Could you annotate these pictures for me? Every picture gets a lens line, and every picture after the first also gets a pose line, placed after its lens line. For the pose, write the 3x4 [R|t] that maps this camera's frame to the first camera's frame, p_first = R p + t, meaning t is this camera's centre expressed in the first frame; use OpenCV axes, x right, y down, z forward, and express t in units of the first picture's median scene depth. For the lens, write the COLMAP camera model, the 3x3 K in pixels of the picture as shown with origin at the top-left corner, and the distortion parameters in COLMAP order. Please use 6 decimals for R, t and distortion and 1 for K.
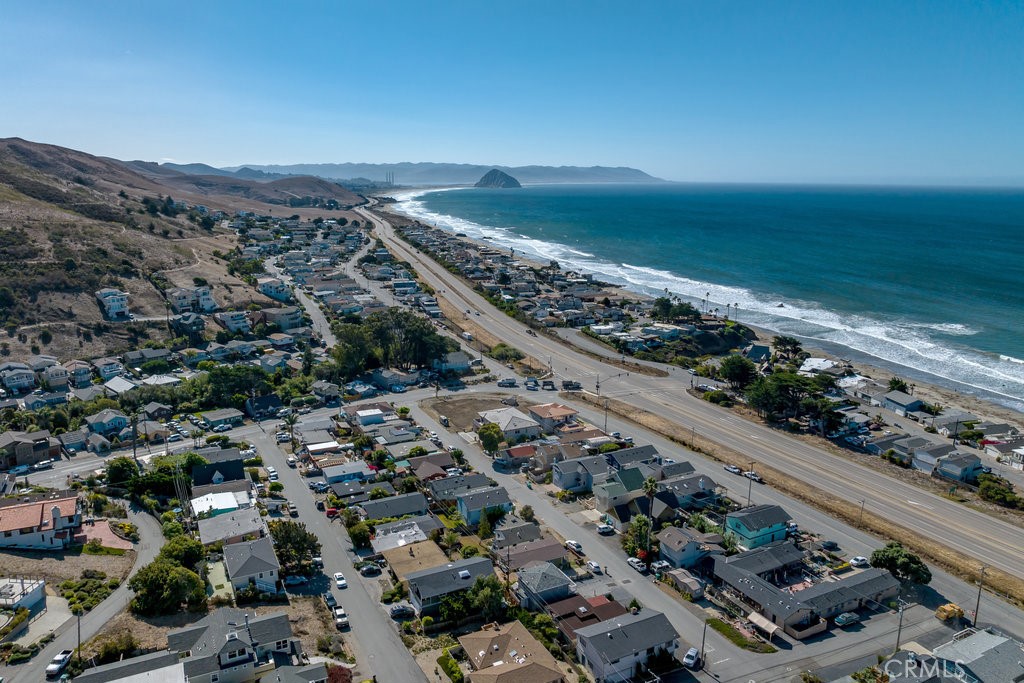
lens RADIAL K [[759.6, 0, 512.0], [0, 759.6, 341.5], [0, 0, 1]] dist [-0.003592, 0.000659]
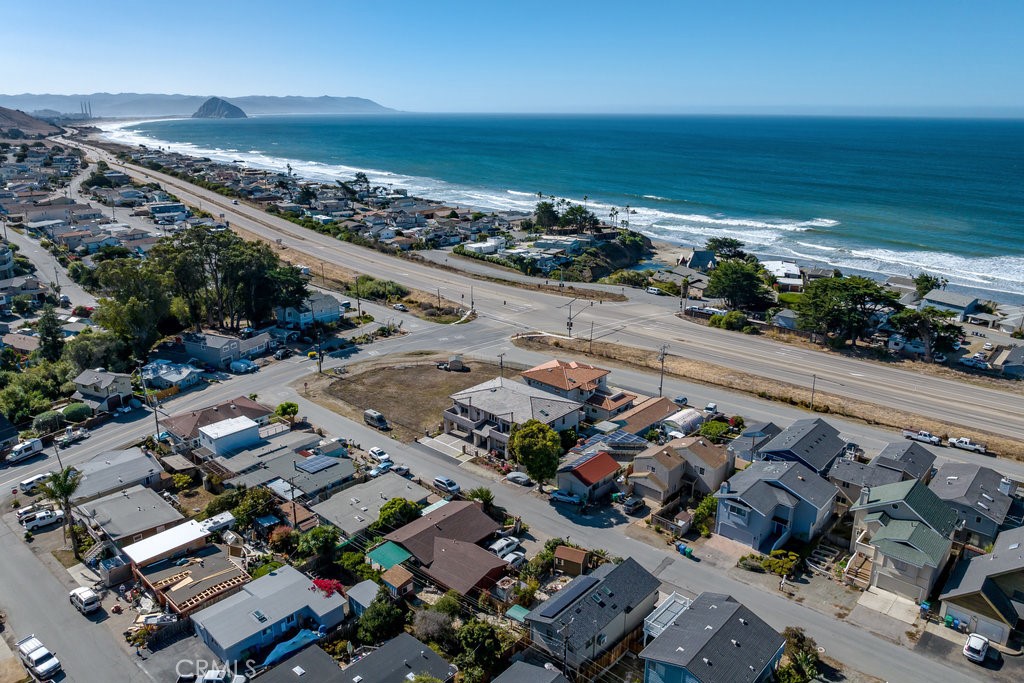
lens RADIAL K [[730.6, 0, 525.9], [0, 730.6, 337.5], [0, 0, 1]] dist [-0.055657, 0.025197]
pose [[0.927647, -0.110783, 0.356648, -0.144294], [0.079919, 0.991753, 0.100192, 0.004620], [-0.364807, -0.064440, 0.928851, 0.427948]]
